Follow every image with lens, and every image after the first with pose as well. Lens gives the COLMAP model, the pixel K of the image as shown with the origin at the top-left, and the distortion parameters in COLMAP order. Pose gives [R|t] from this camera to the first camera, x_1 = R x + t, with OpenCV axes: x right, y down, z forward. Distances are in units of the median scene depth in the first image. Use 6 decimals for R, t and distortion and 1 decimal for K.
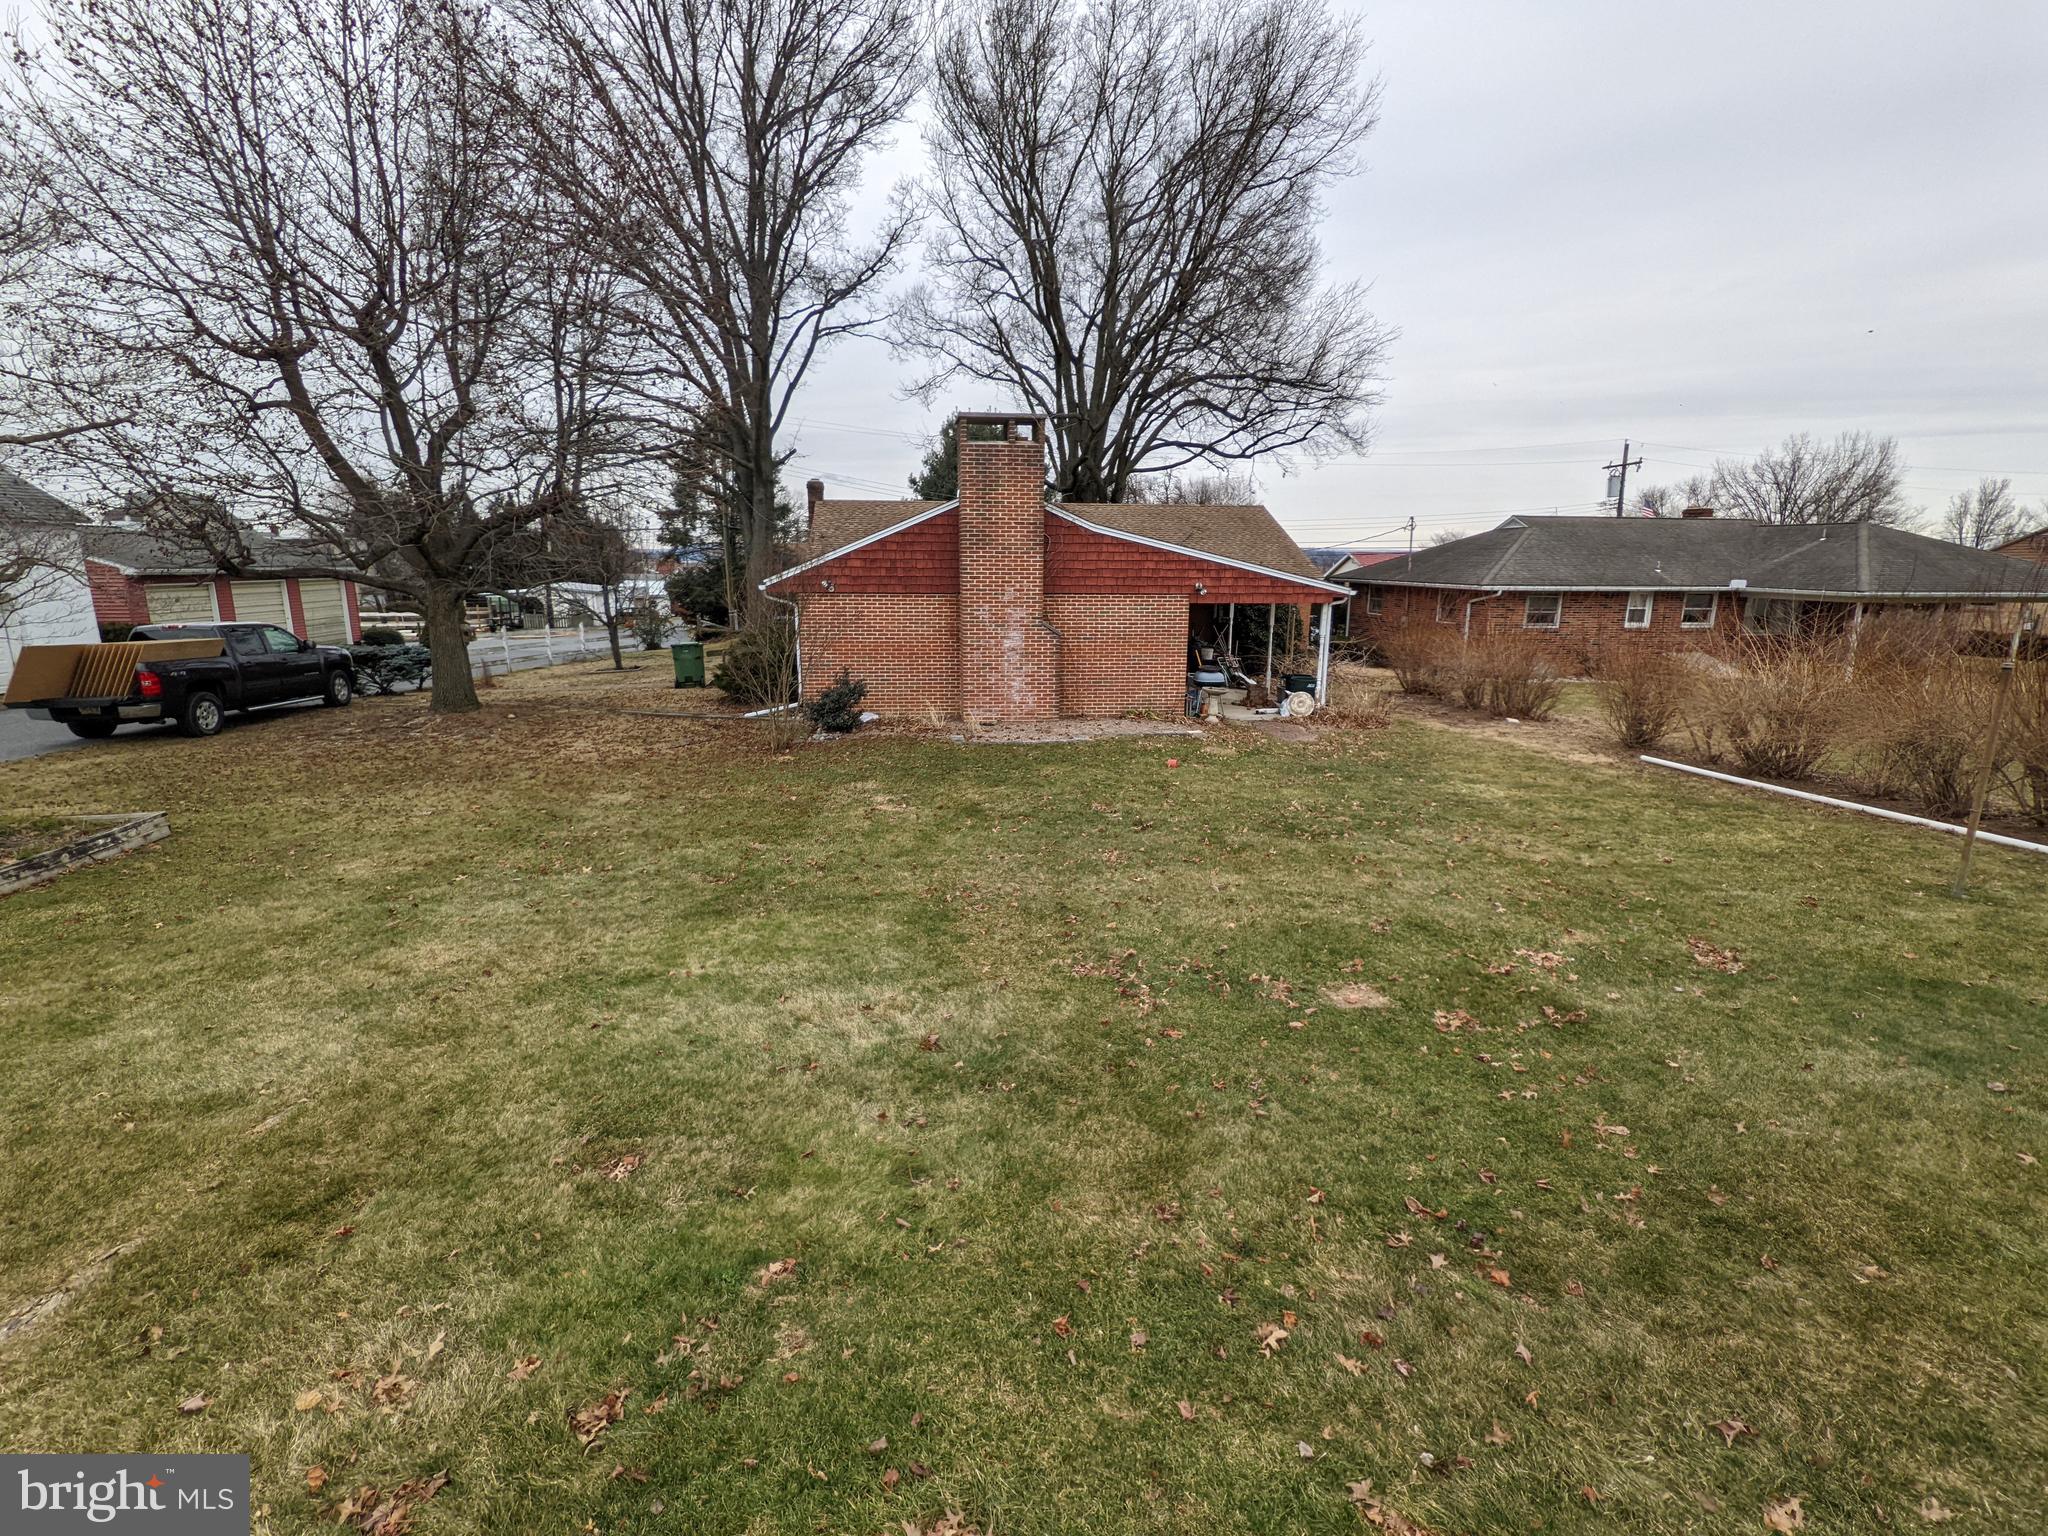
lens RADIAL K [[979.4, 0, 1023.2], [0, 979.4, 765.0], [0, 0, 1]] dist [-0.000725, 0.000274]
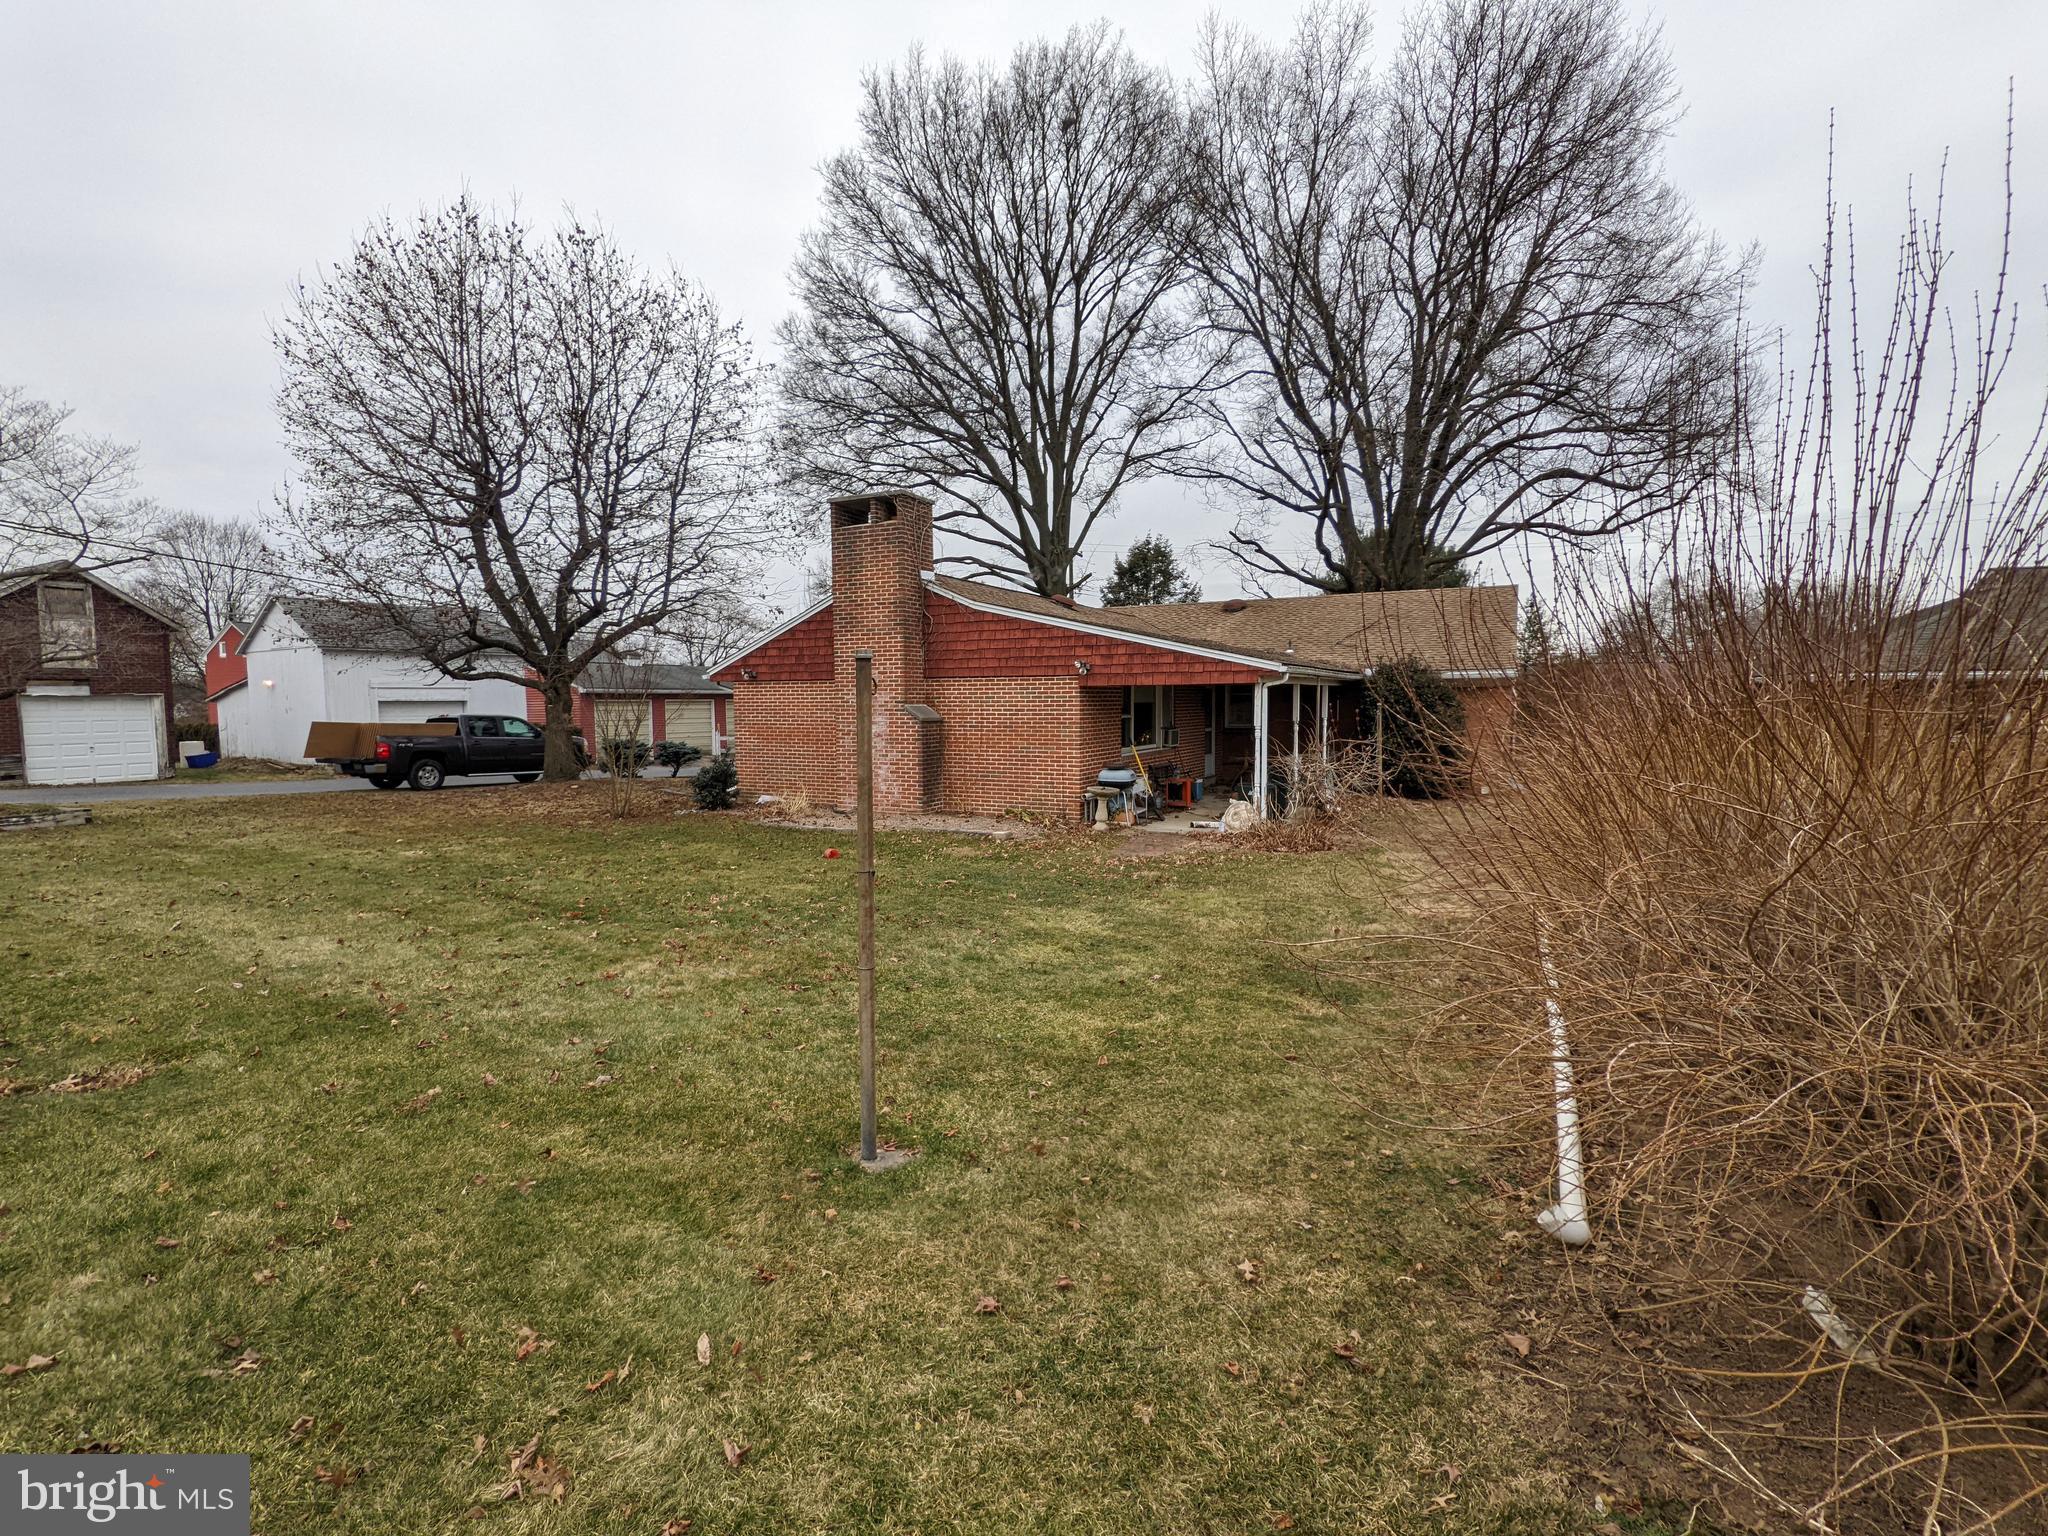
lens RADIAL K [[979.4, 0, 1023.3], [0, 979.4, 766.9], [0, 0, 1]] dist [-0.000725, 0.000274]
pose [[0.822866, 0.024266, -0.567718, 0.620965], [-0.104773, 0.988437, -0.109612, 0.000319], [0.558493, 0.149677, 0.815893, 0.306608]]
